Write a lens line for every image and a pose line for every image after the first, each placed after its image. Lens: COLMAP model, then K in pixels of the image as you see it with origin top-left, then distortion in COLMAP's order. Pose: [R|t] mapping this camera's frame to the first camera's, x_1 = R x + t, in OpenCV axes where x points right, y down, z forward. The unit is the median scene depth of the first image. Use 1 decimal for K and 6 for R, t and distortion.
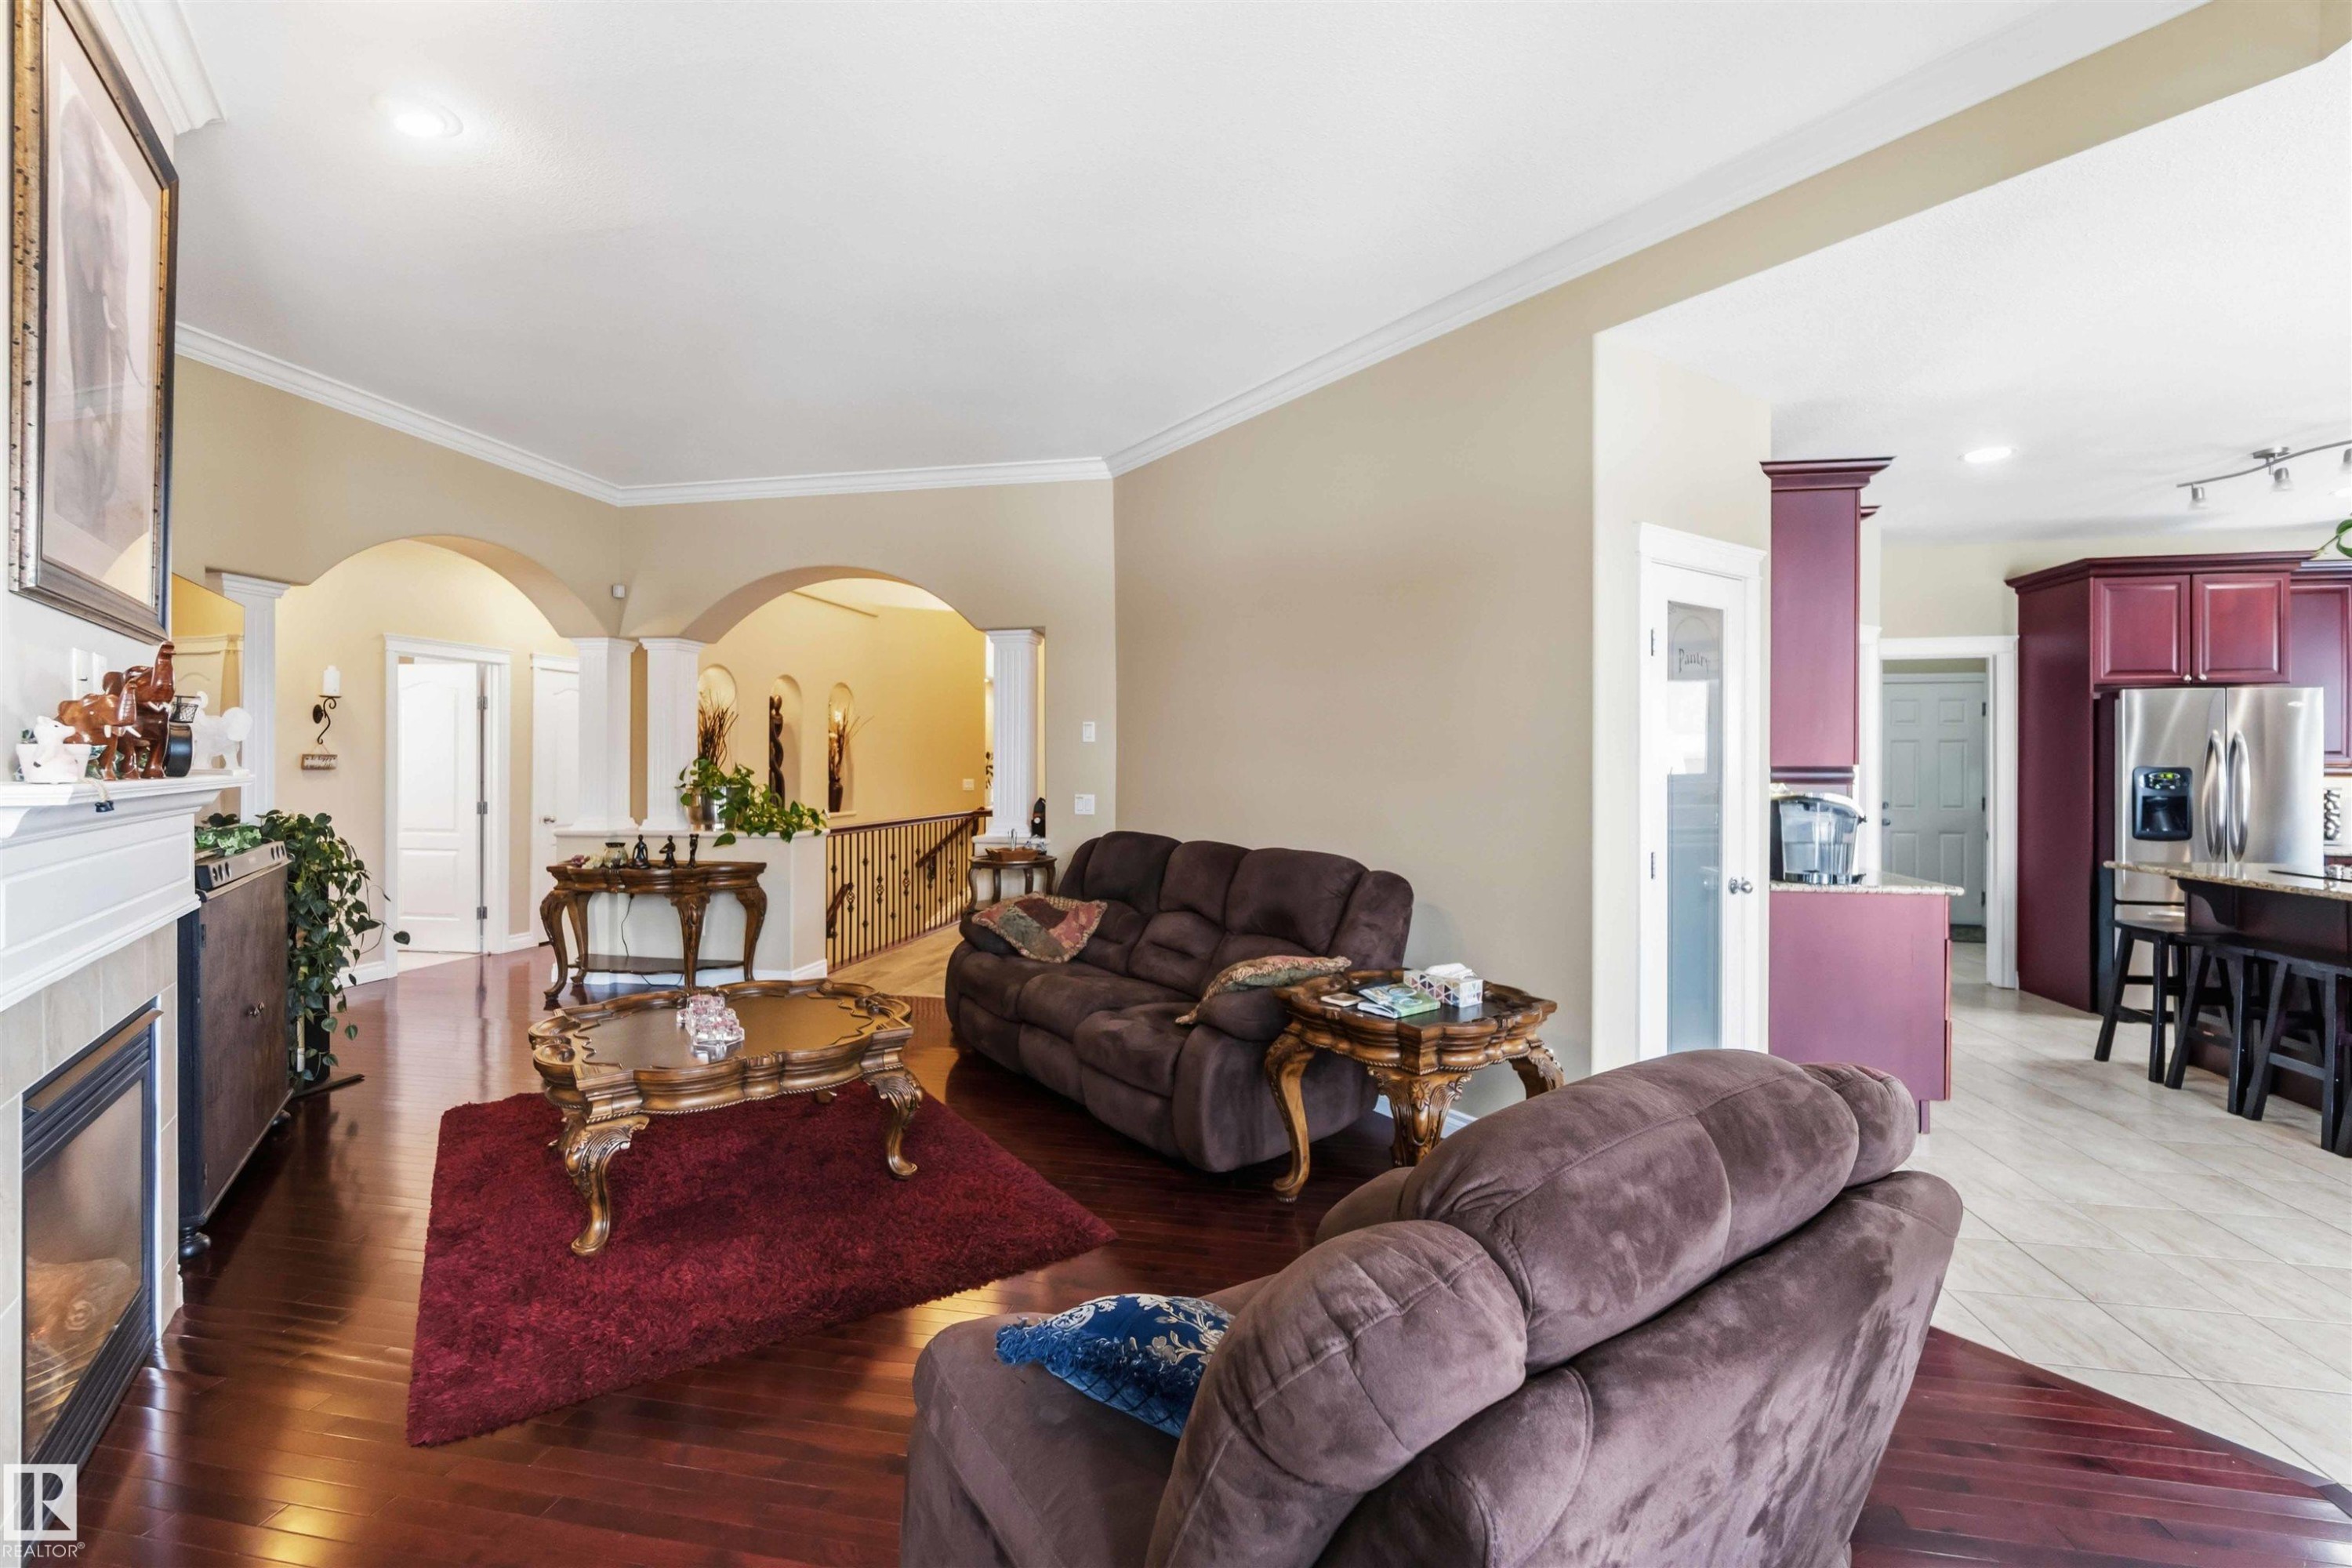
lens RADIAL K [[1024.9, 0, 1164.7], [0, 1024.9, 770.2], [0, 0, 1]] dist [-0.001992, 0.000921]
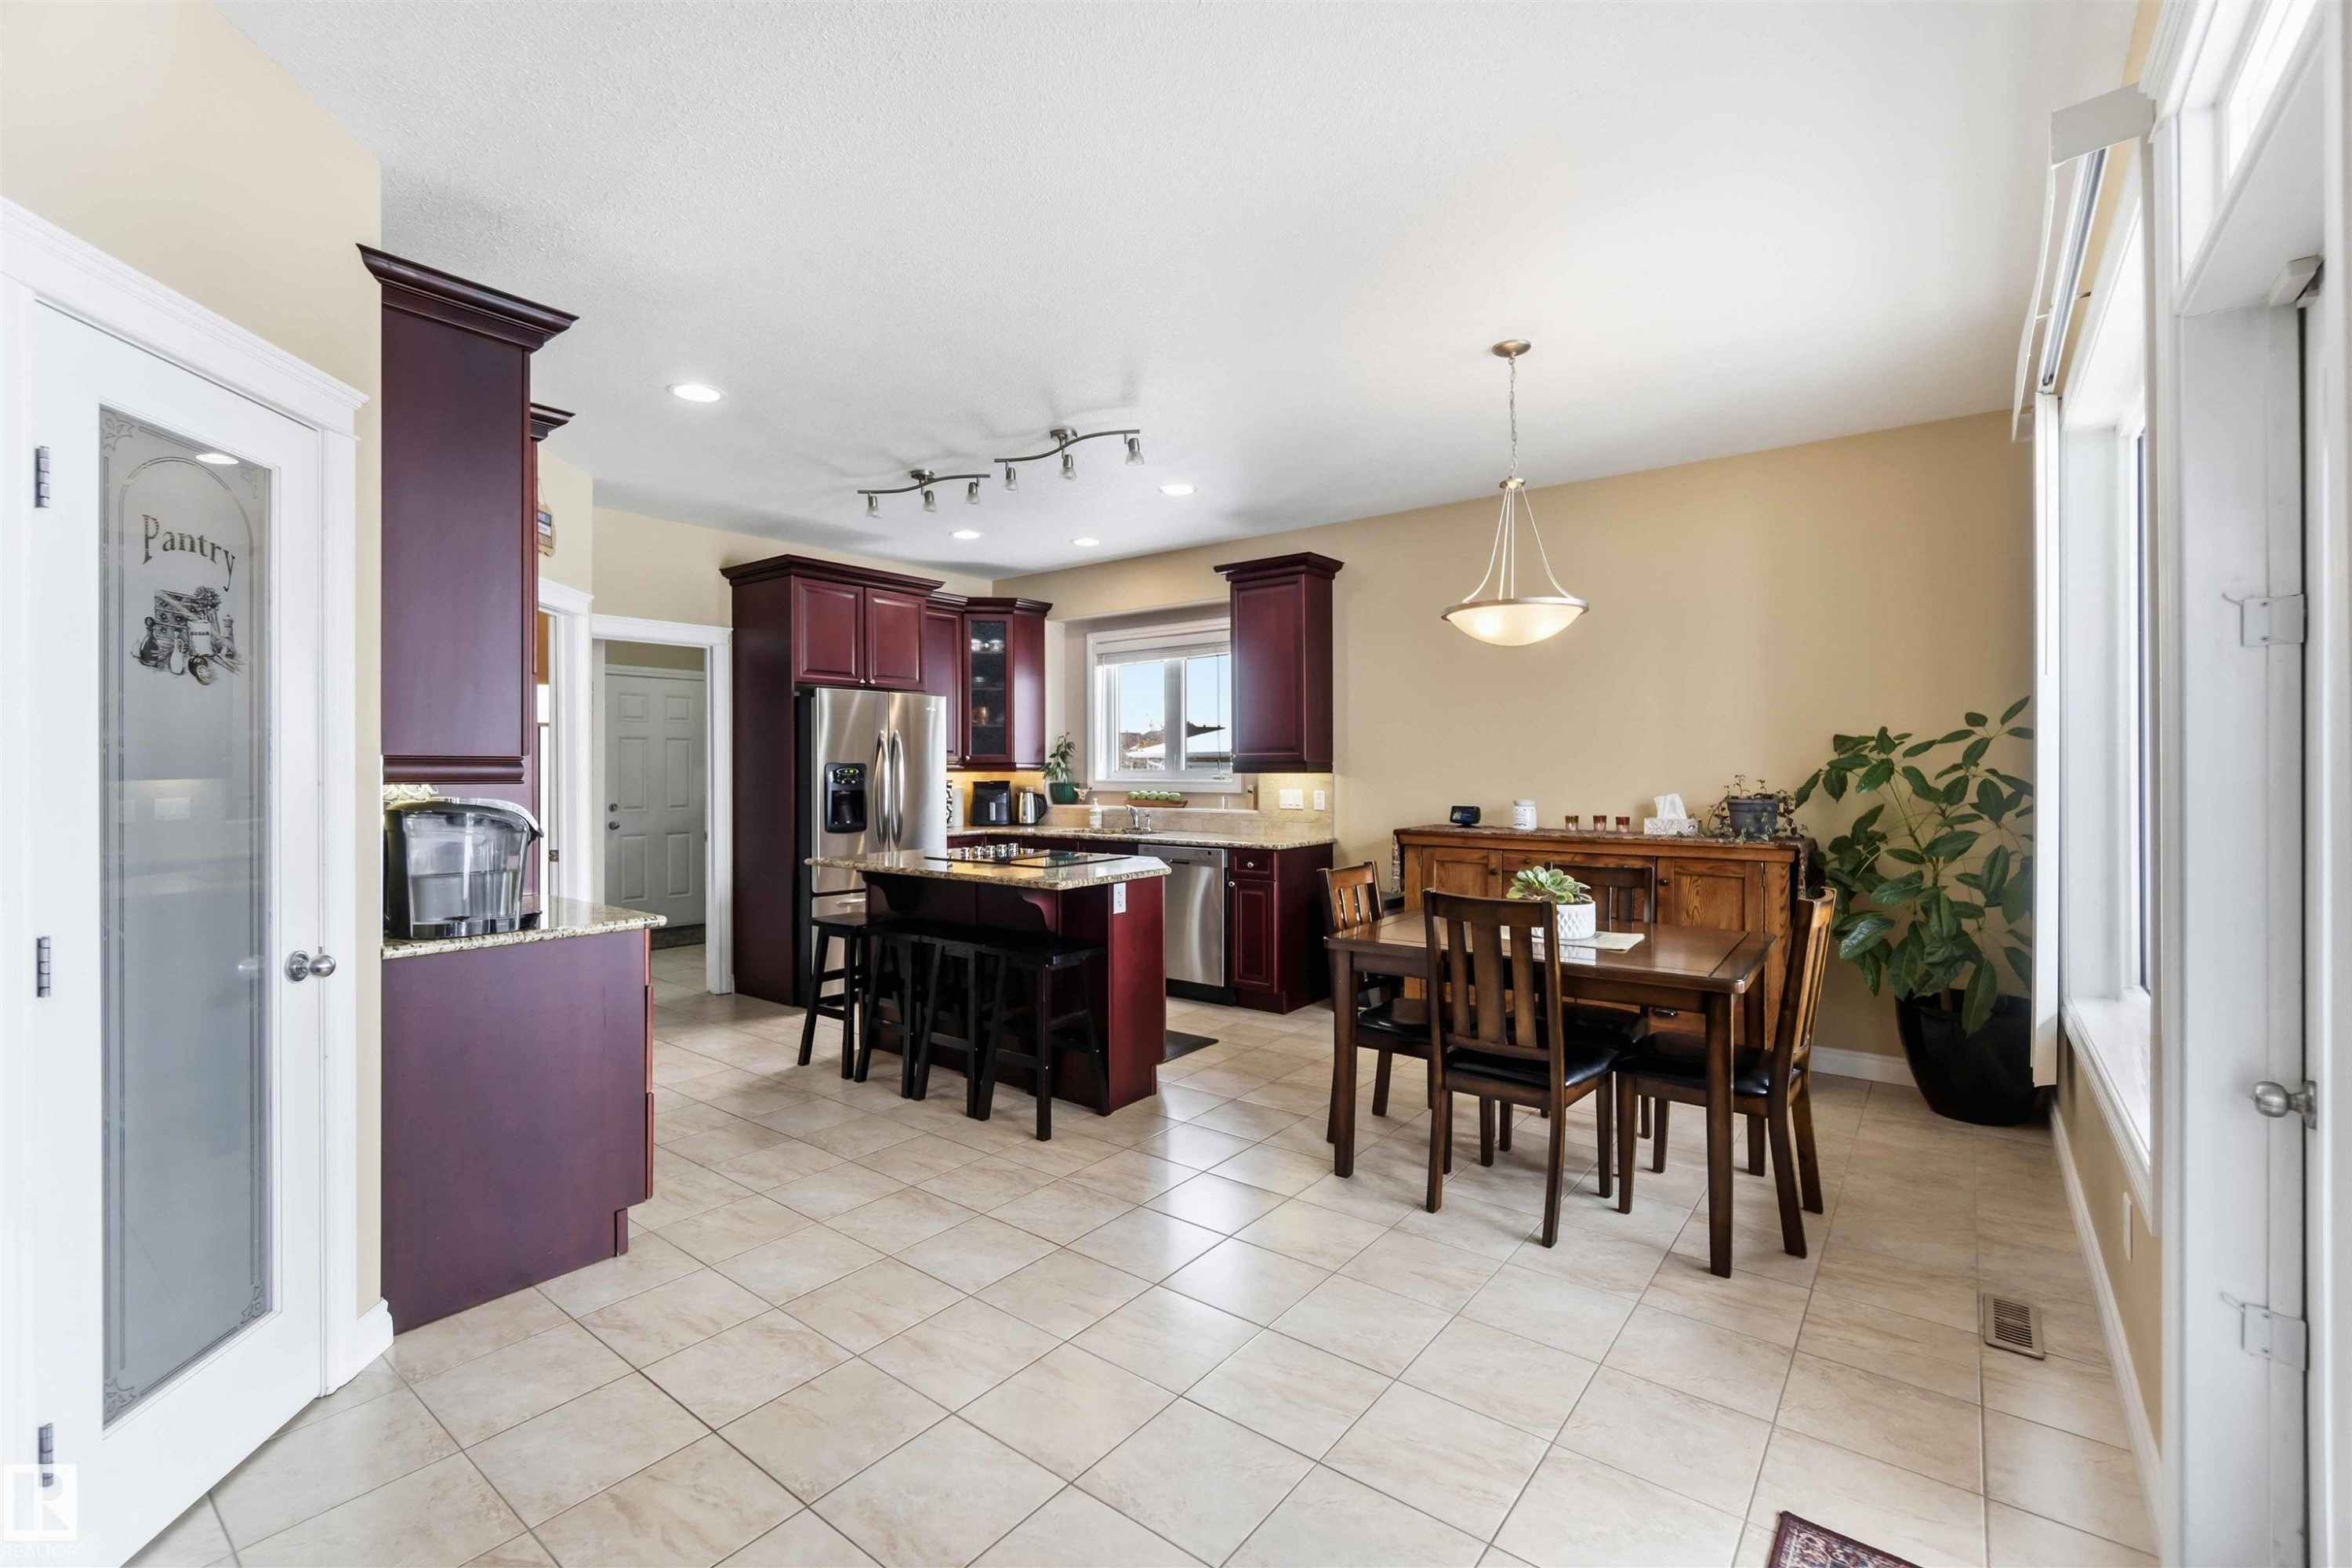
lens RADIAL K [[1024.9, 0, 1167.0], [0, 1024.9, 761.6], [0, 0, 1]] dist [-0.001992, 0.000921]
pose [[0.462109, 0.003255, 0.886817, 0.196917], [0.006927, 0.999950, -0.007280, 0.005577], [-0.886796, 0.009507, 0.462063, 0.225408]]
